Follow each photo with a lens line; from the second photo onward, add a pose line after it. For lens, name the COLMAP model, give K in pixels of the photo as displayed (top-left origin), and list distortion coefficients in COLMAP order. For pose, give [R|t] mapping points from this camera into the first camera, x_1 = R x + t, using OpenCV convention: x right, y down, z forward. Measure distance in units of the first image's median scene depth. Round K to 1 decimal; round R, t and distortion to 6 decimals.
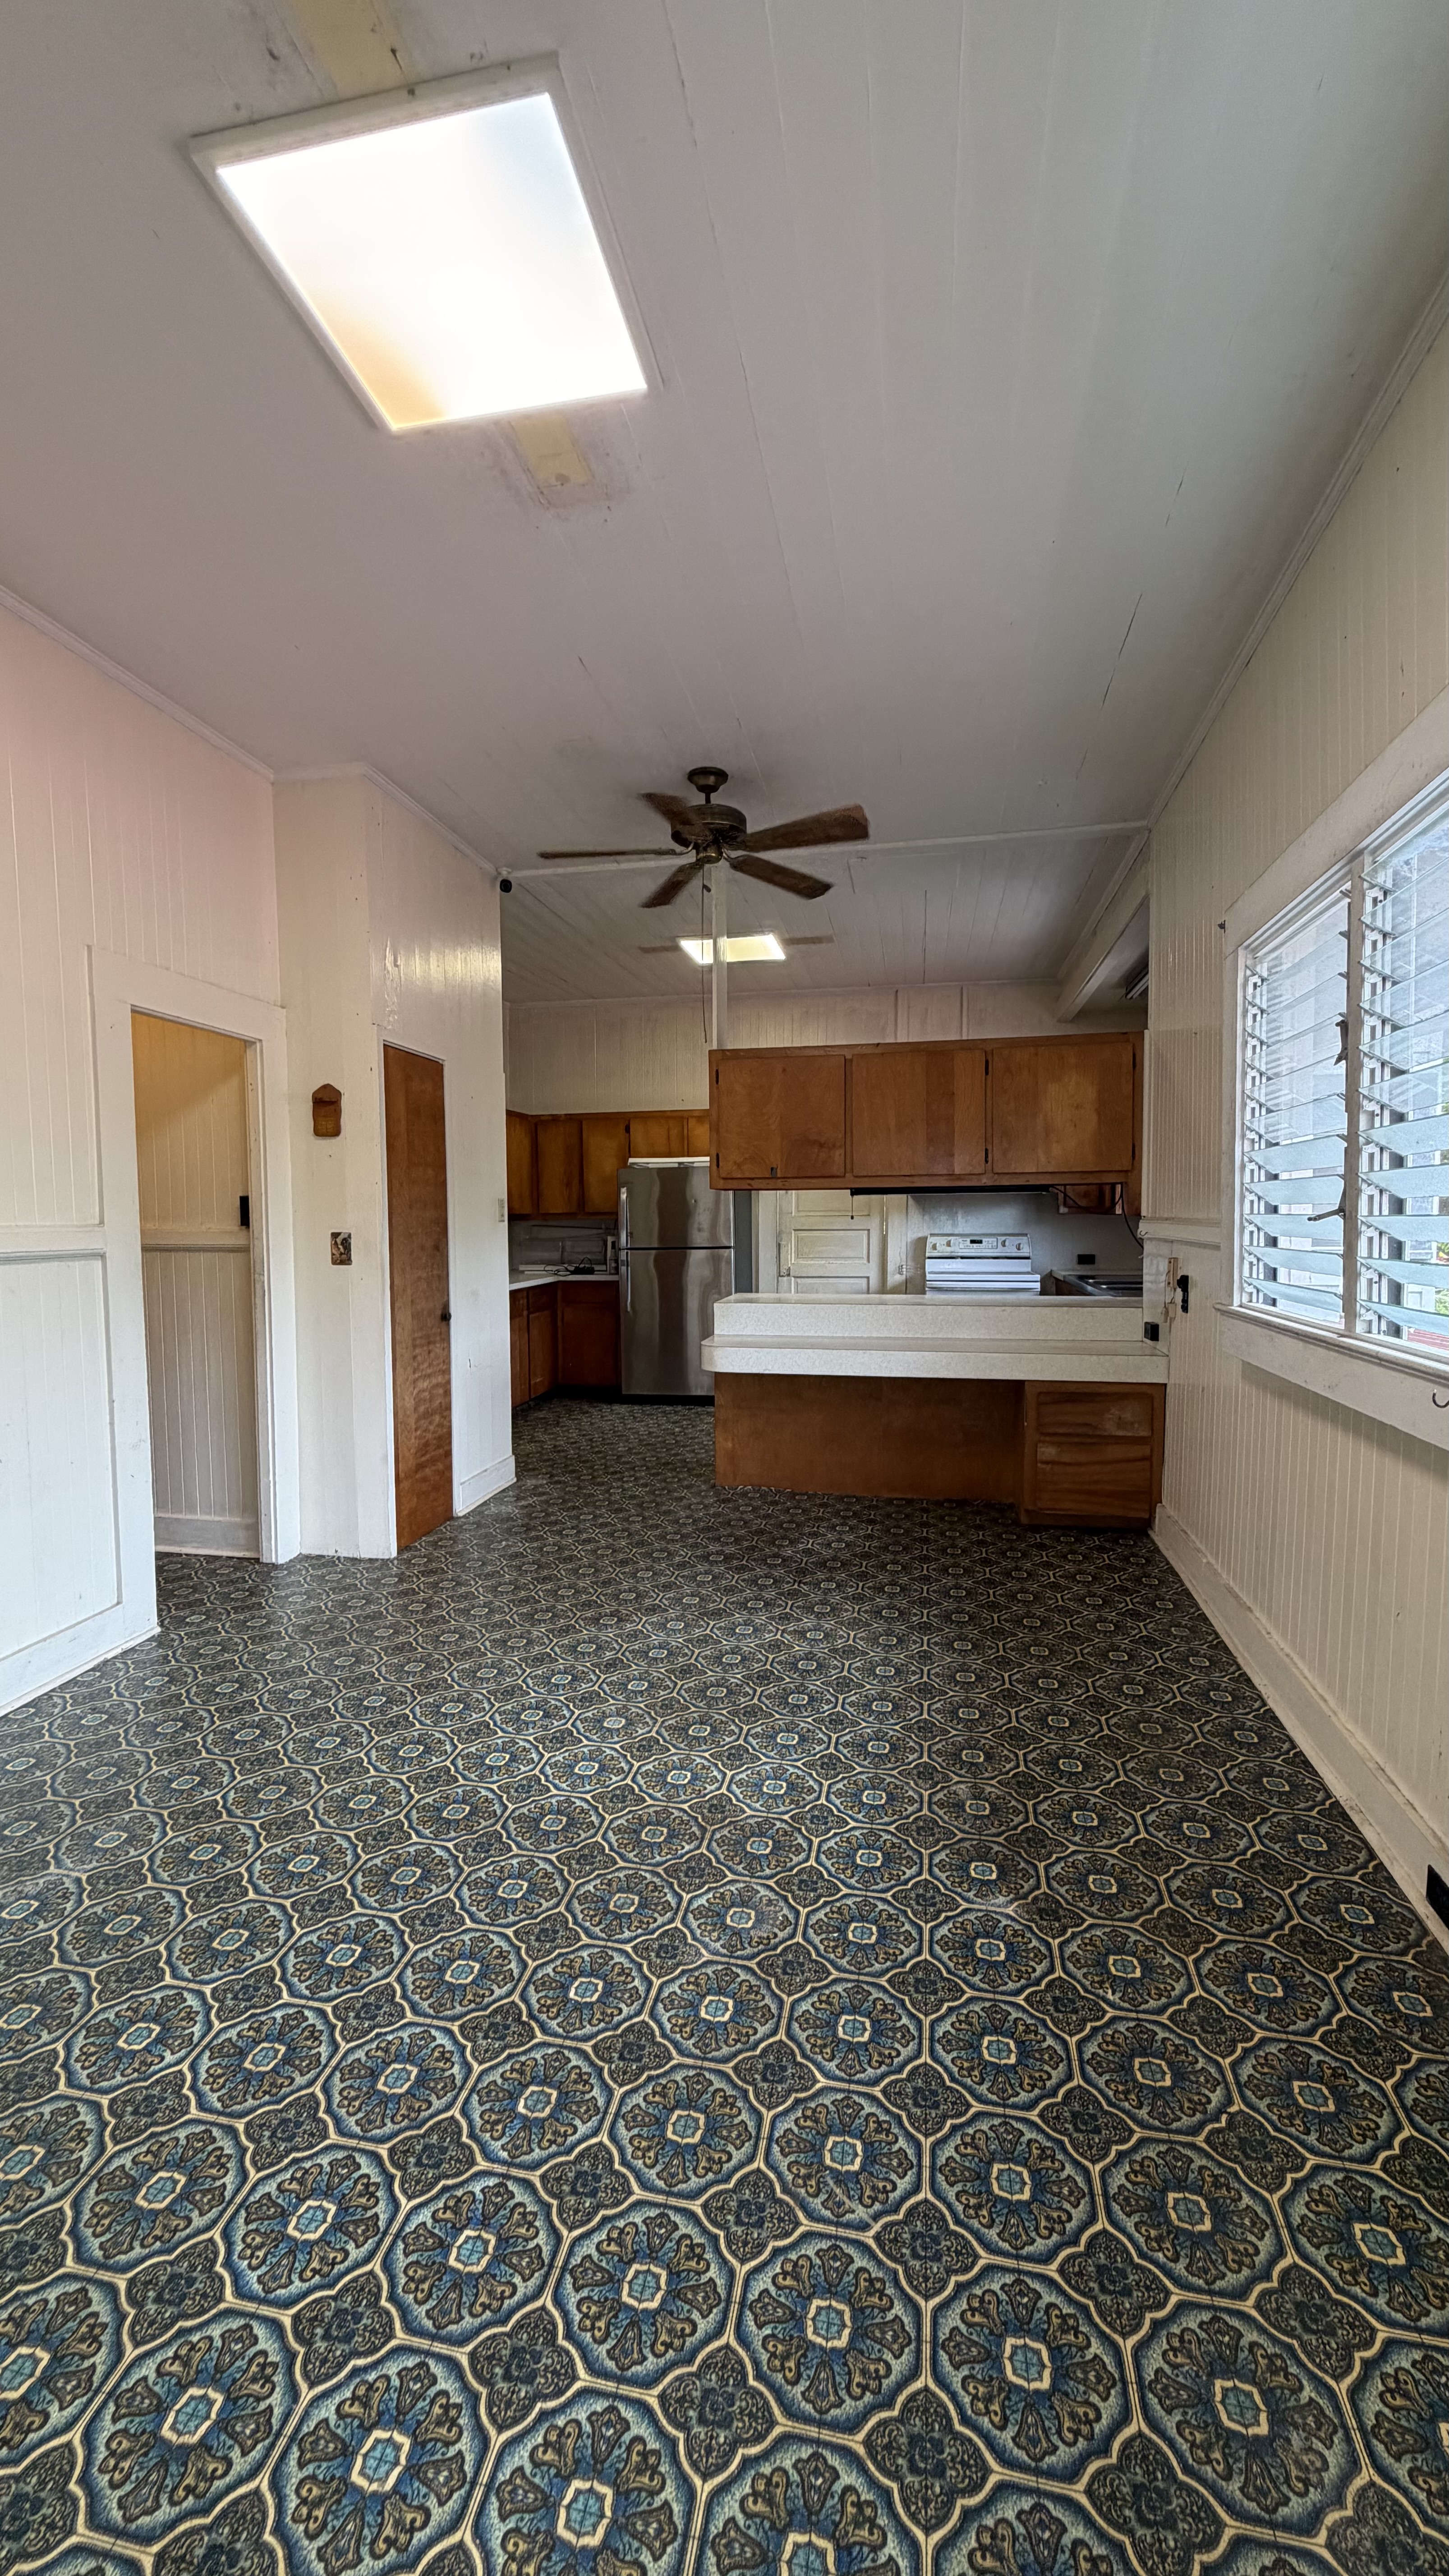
lens RADIAL K [[1027.6, 0, 727.5], [0, 1027.6, 1280.6], [0, 0, 1]] dist [-0.000873, -0.000403]
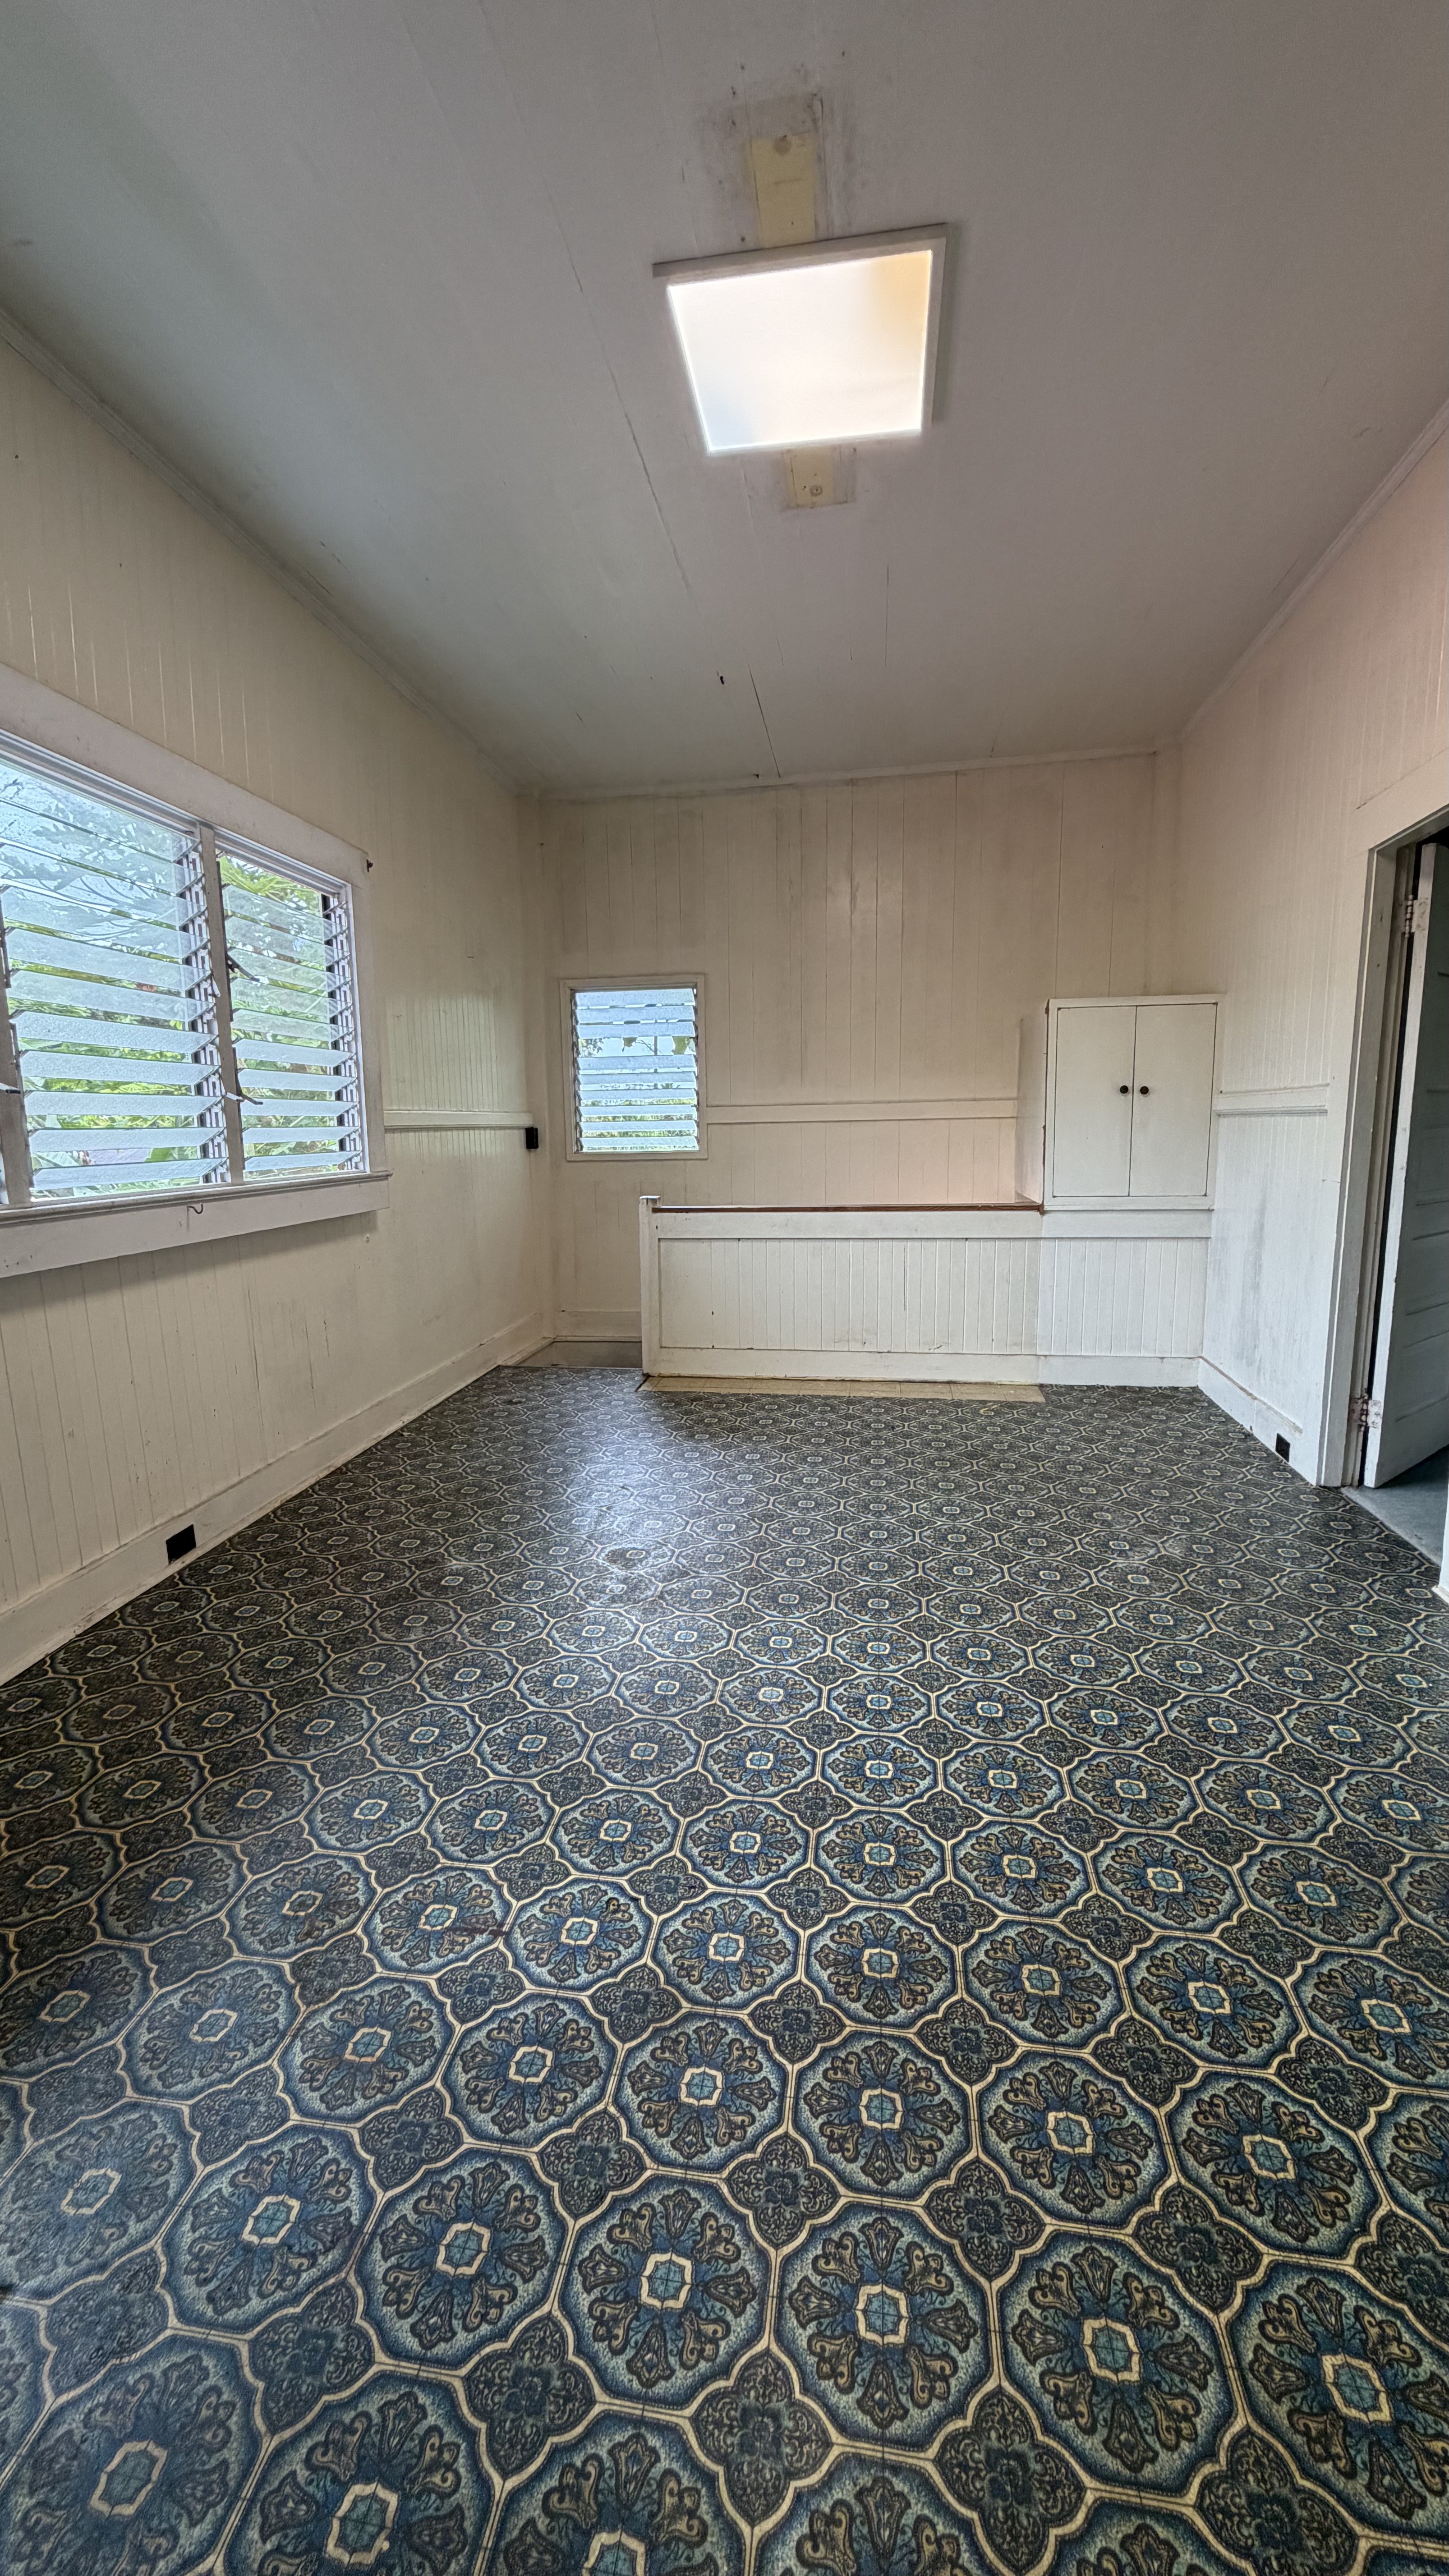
lens RADIAL K [[1027.6, 0, 727.5], [0, 1027.6, 1280.6], [0, 0, 1]] dist [-0.000873, -0.000403]
pose [[-0.998650, 0.029545, -0.042718, -0.055046], [0.019896, 0.977326, 0.210805, -0.071913], [0.047978, 0.209671, -0.976594, 1.883843]]
